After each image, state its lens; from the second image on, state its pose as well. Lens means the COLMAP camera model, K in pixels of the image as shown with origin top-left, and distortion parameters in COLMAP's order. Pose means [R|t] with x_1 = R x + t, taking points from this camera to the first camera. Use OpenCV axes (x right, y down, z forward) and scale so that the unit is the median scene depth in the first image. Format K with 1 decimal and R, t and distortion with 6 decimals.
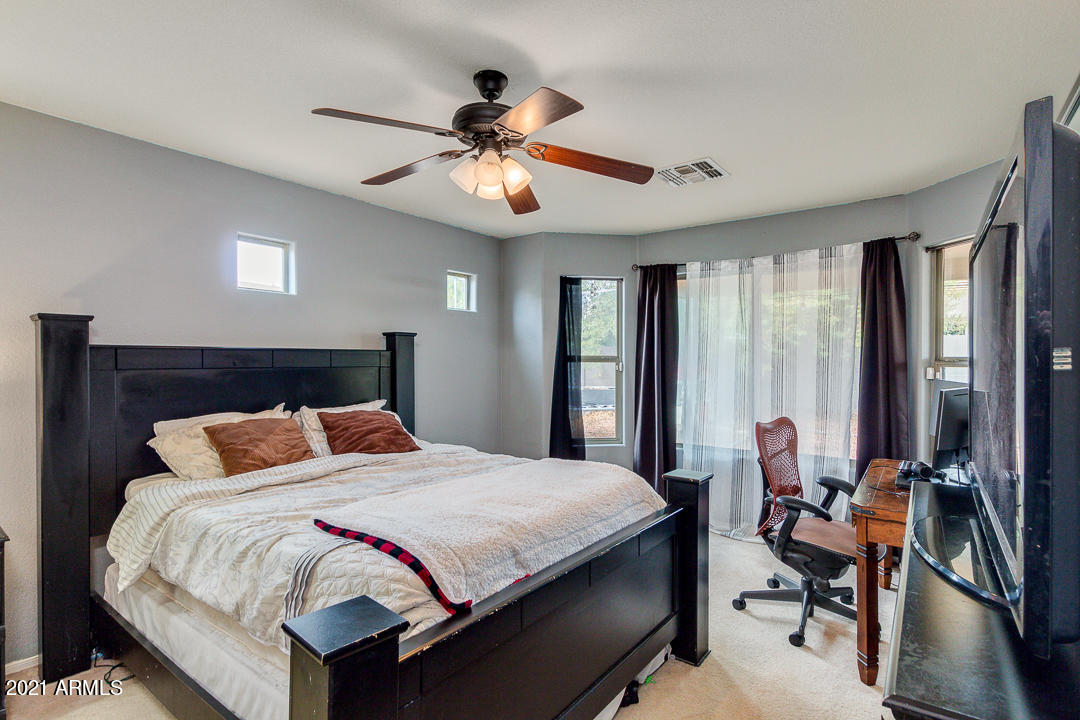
lens RADIAL K [[524.2, 0, 539.8], [0, 524.2, 360.0], [0, 0, 1]] dist [0.005757, -0.003329]
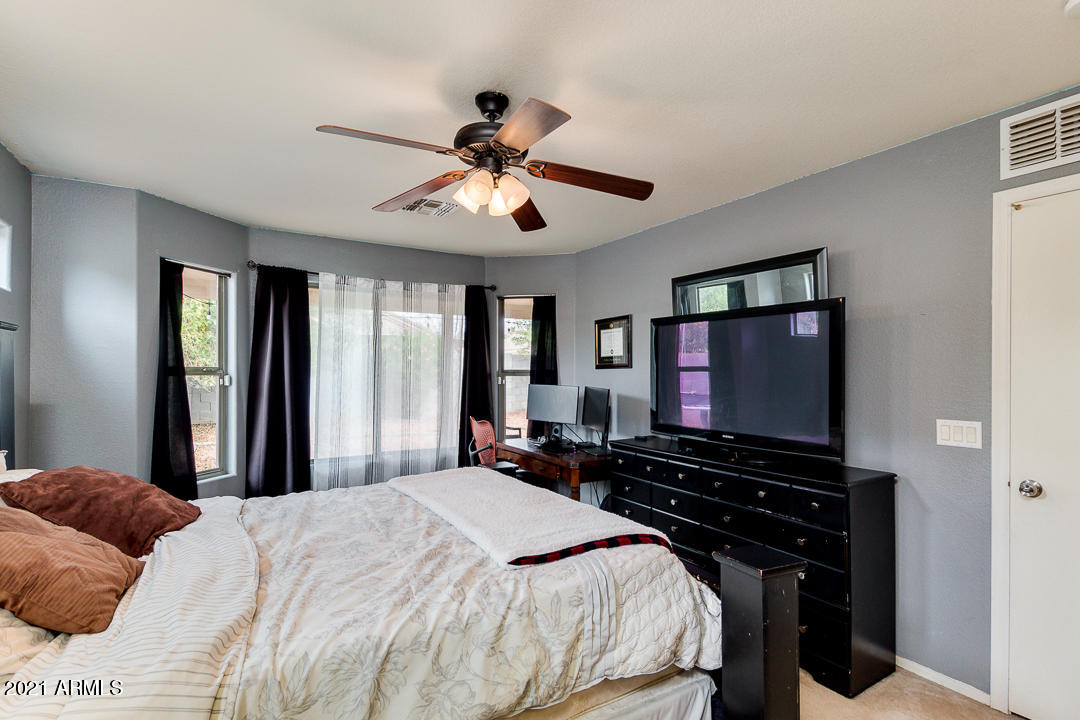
lens RADIAL K [[524.2, 0, 543.7], [0, 524.2, 366.3], [0, 0, 1]] dist [0.005757, -0.003329]
pose [[0.392775, 0.010923, 0.919570, -0.469323], [0.001343, 0.999922, -0.012451, 0.001859], [-0.919633, 0.006126, 0.392730, 0.247041]]
